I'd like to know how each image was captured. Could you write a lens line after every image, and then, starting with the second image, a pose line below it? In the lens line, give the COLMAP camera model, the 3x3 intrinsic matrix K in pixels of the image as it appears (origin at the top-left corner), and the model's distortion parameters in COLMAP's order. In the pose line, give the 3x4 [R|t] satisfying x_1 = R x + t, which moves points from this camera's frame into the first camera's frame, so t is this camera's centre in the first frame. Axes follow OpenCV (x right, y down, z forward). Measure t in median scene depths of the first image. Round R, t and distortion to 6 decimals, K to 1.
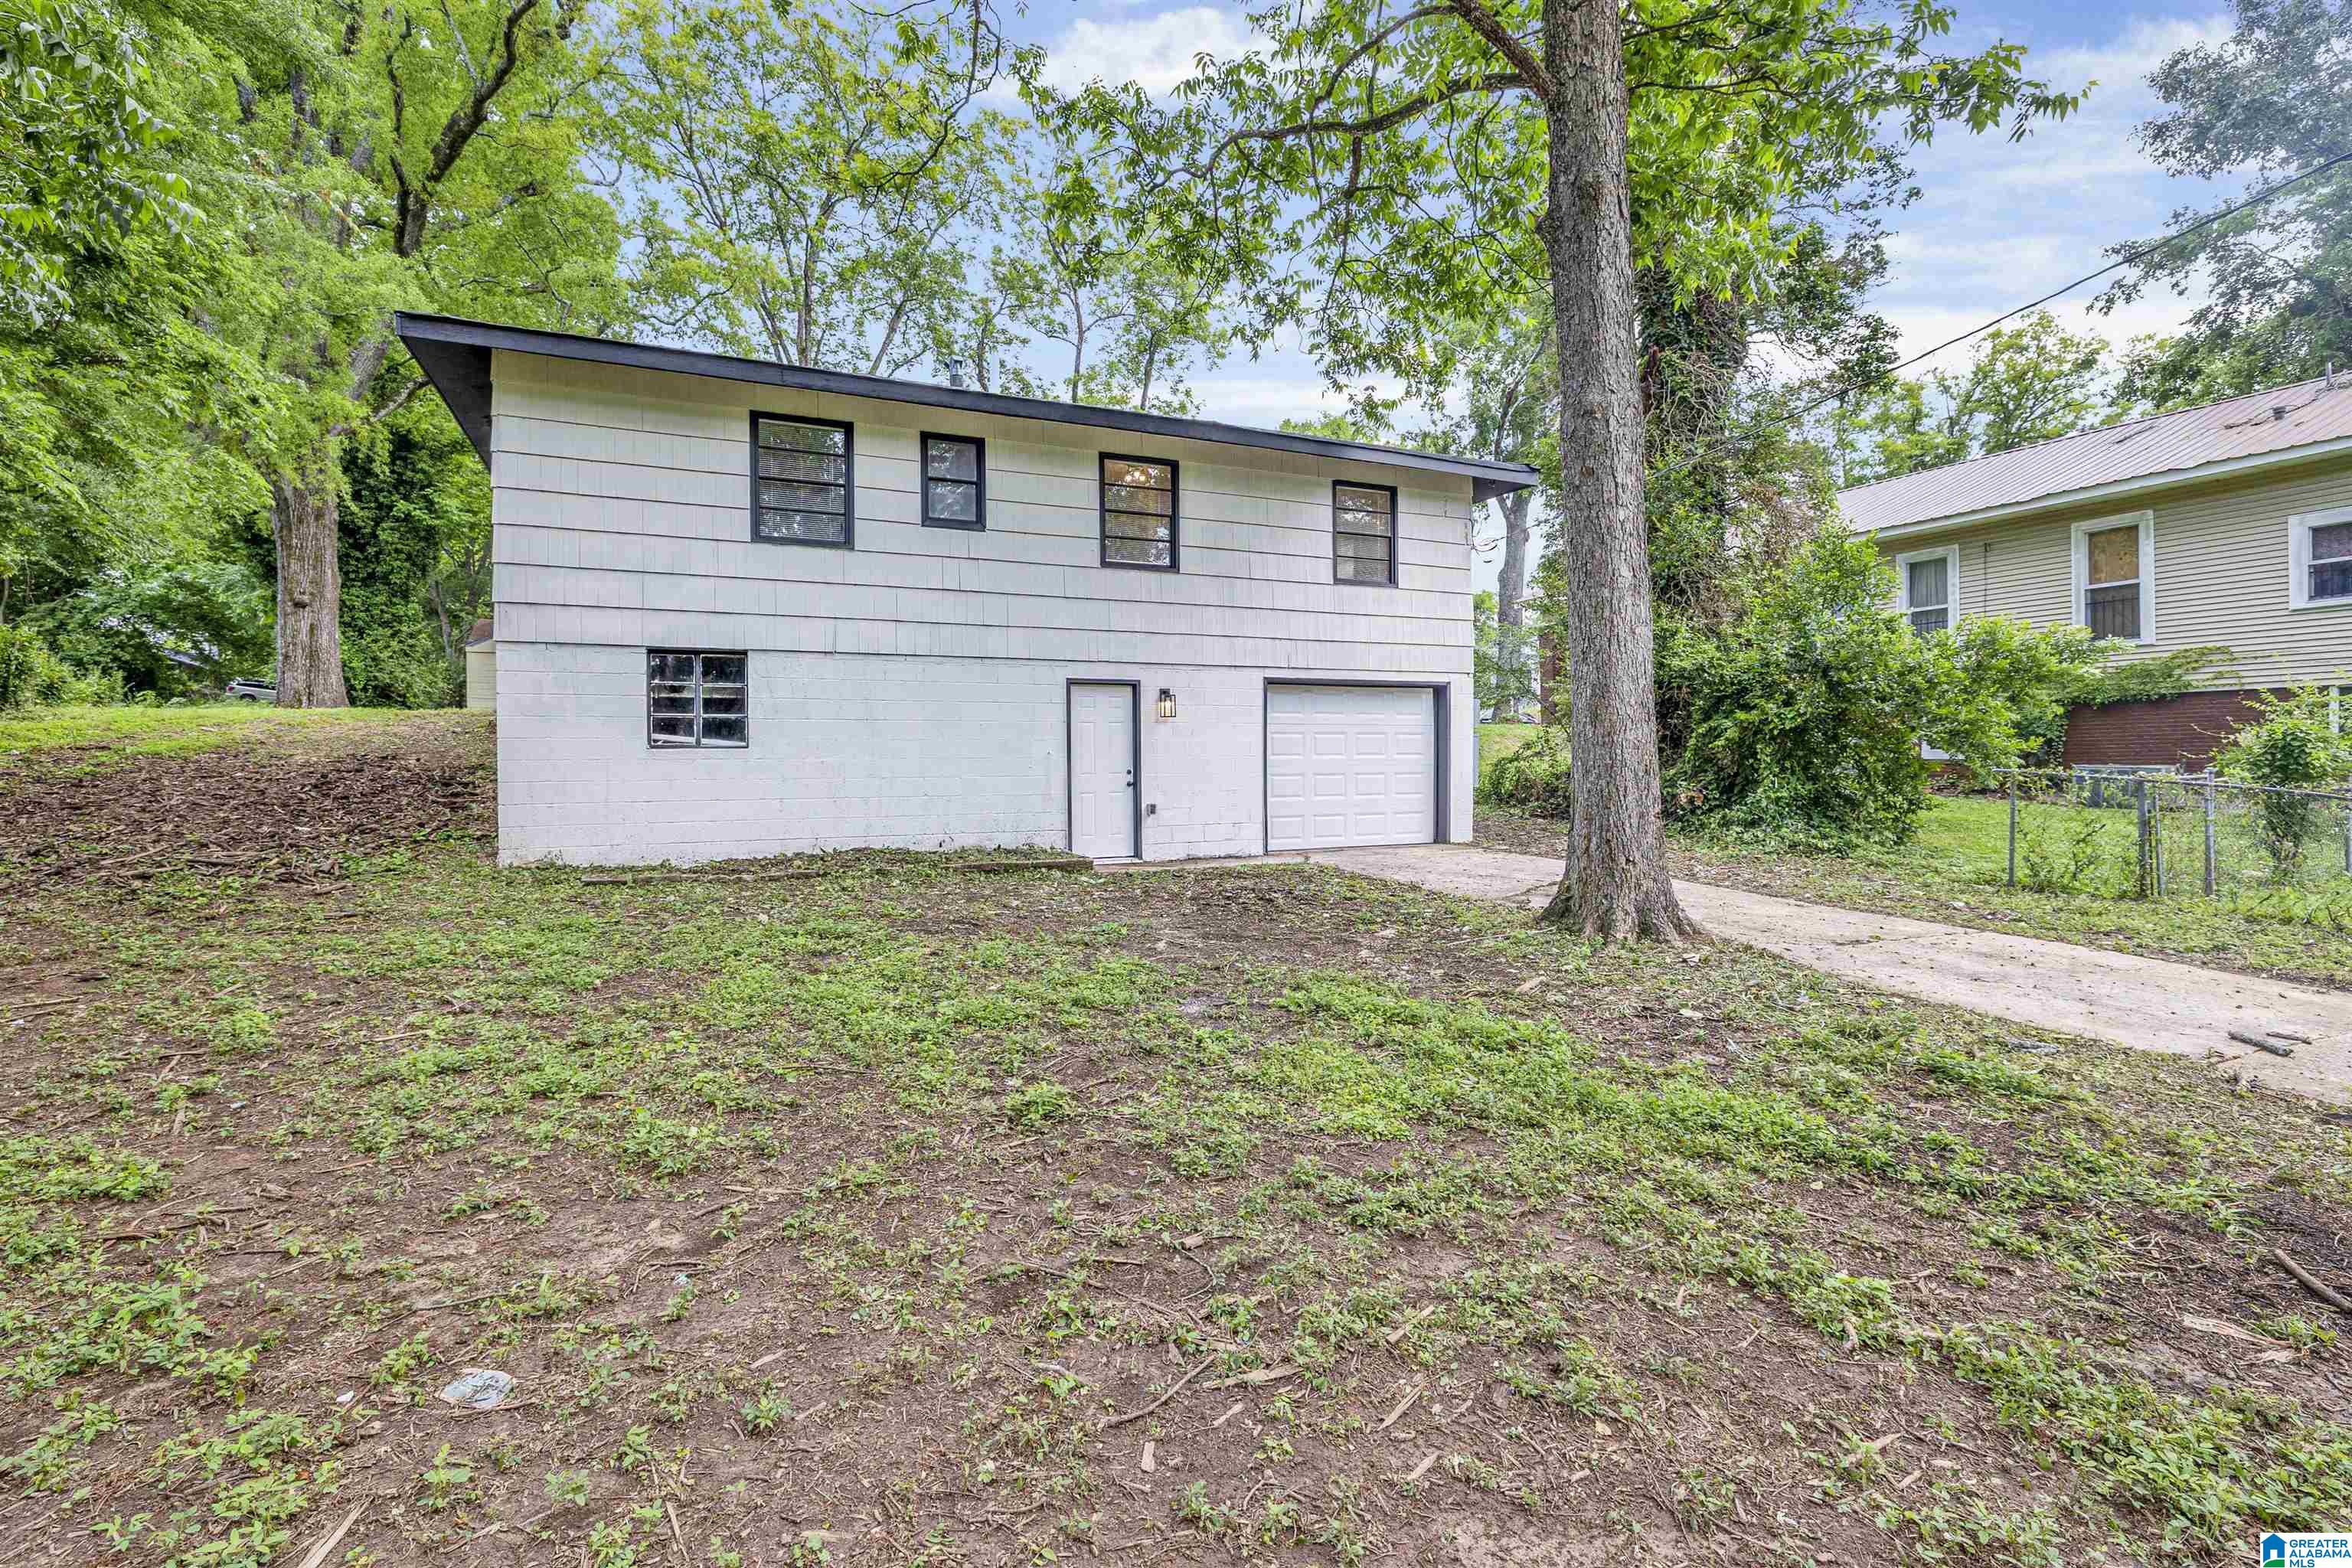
lens RADIAL K [[1023.8, 0, 1184.5], [0, 1023.8, 764.1], [0, 0, 1]] dist [0.003401, 0.000946]
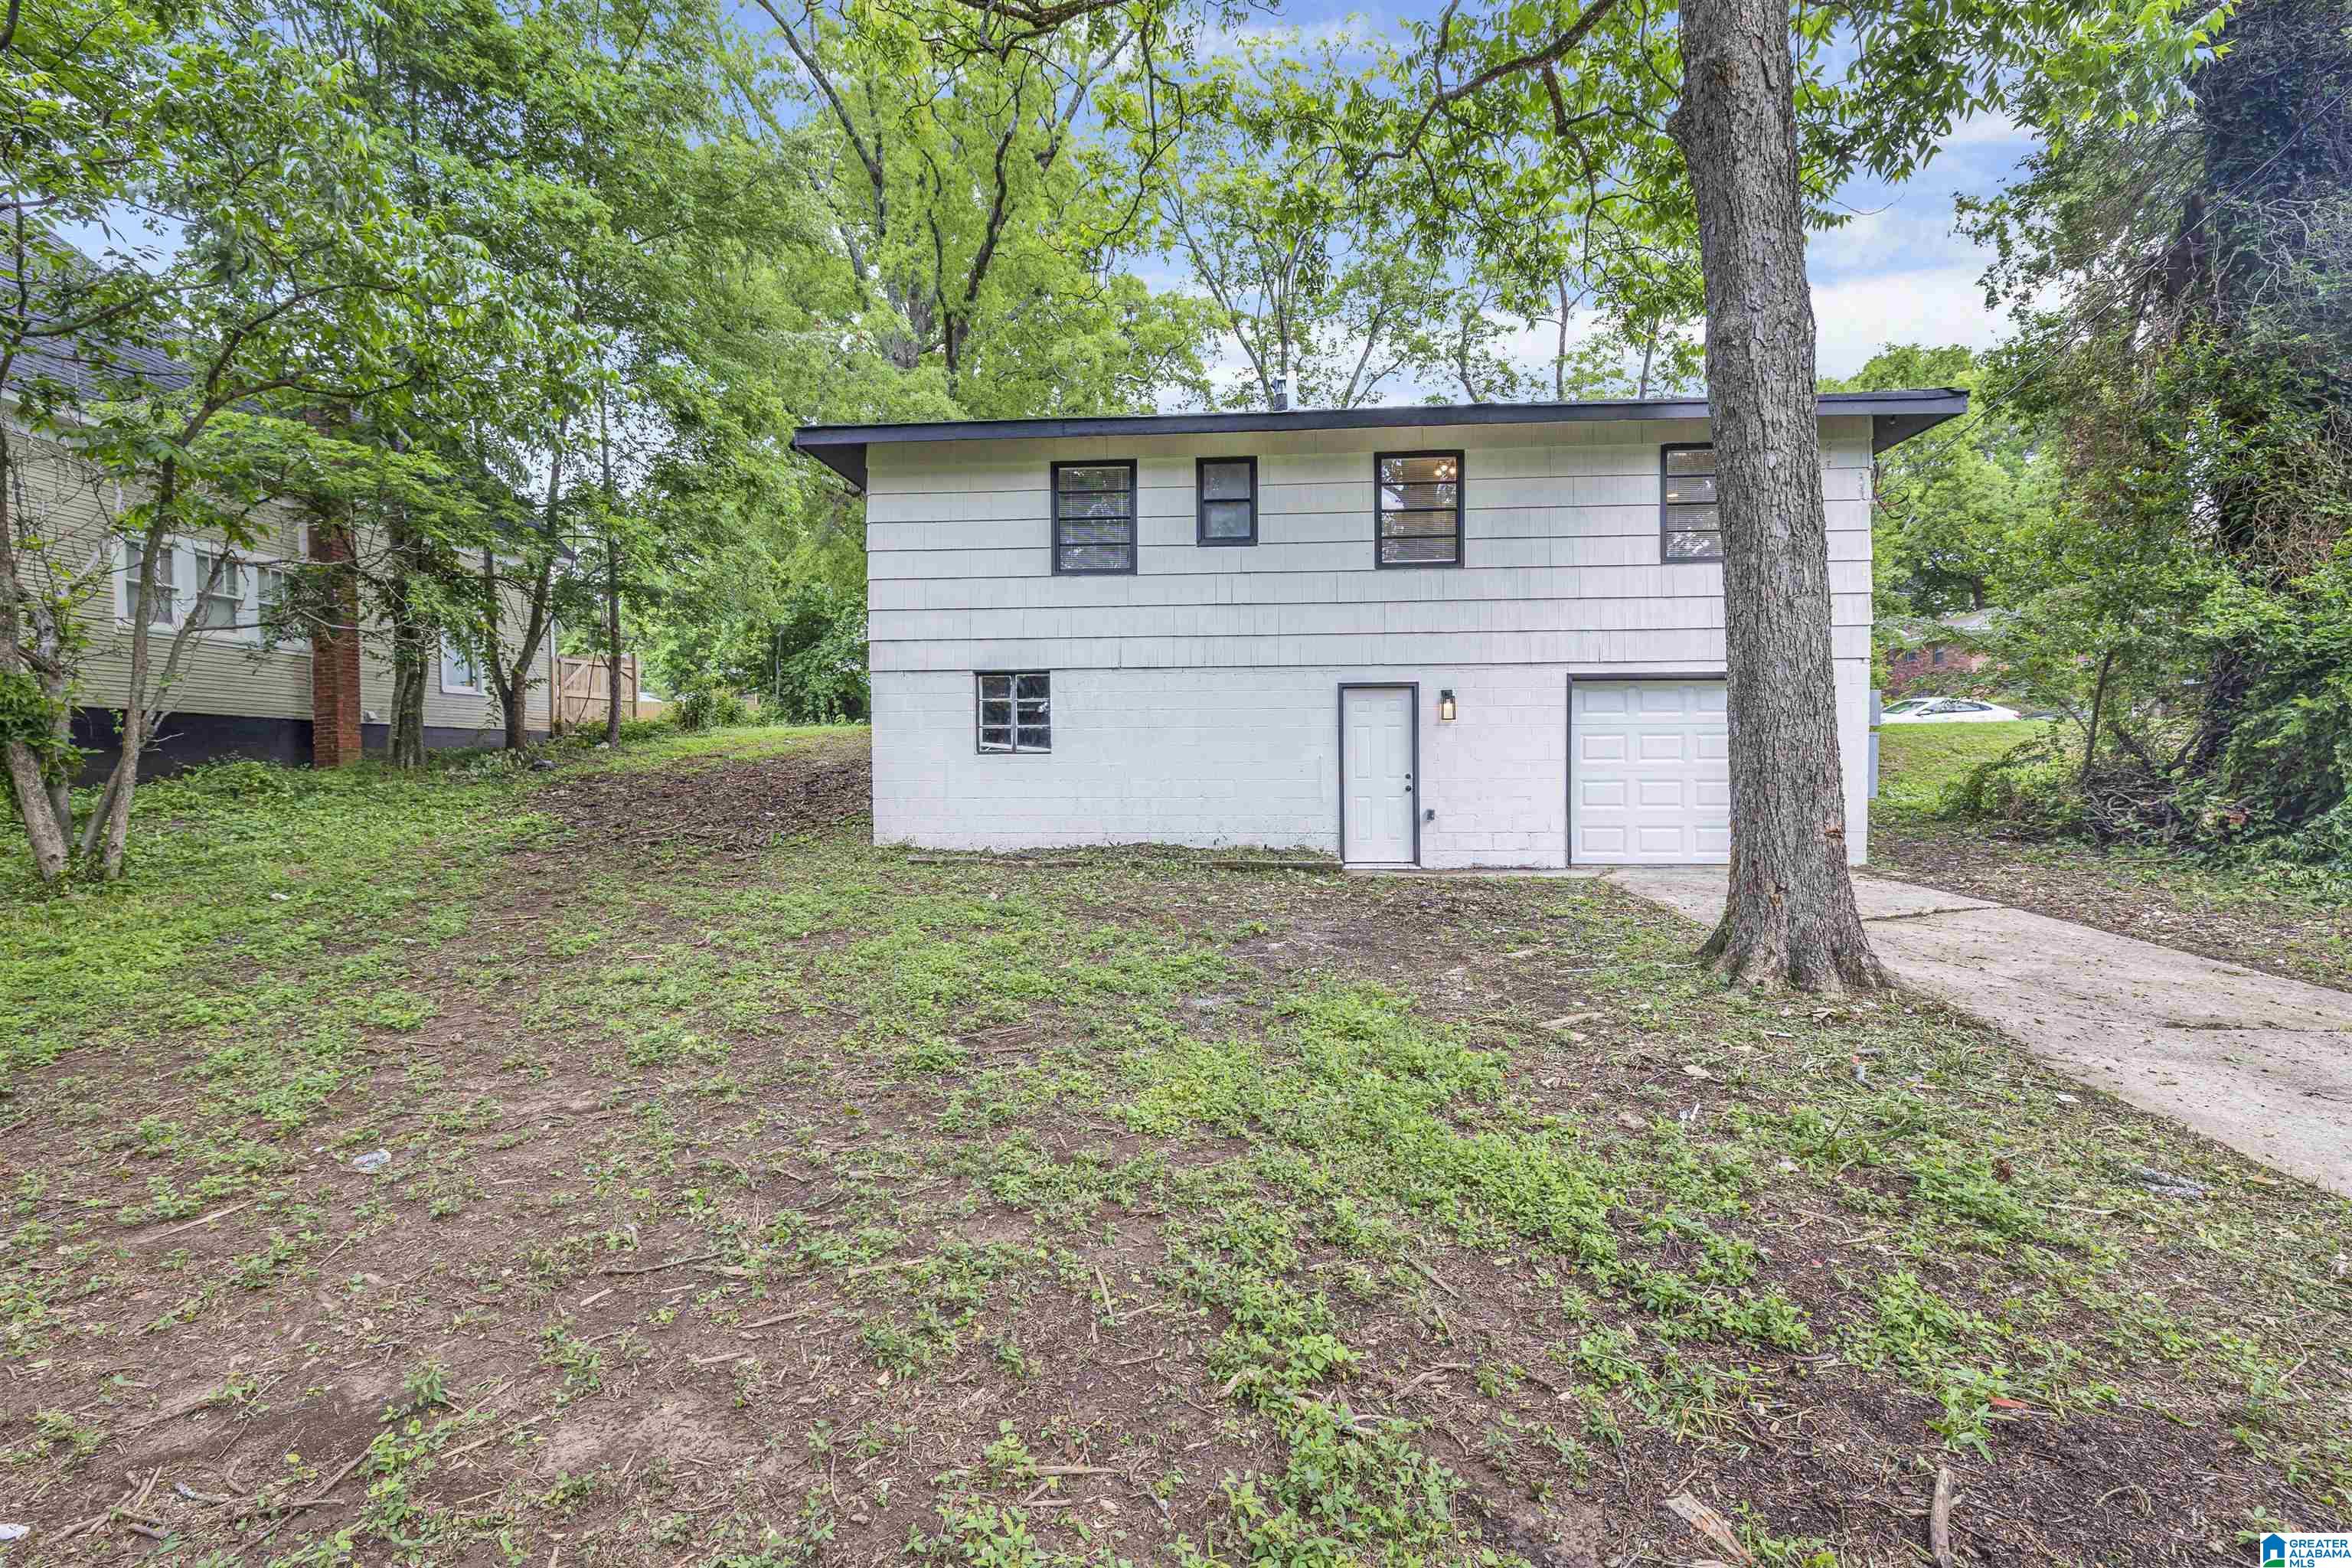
lens RADIAL K [[1023.8, 0, 1193.7], [0, 1023.8, 786.0], [0, 0, 1]] dist [0.003401, 0.000946]
pose [[0.886421, 0.010808, -0.462753, 0.237810], [-0.003351, 0.999851, 0.016933, 0.000790], [0.462867, -0.013458, 0.886325, 0.040381]]
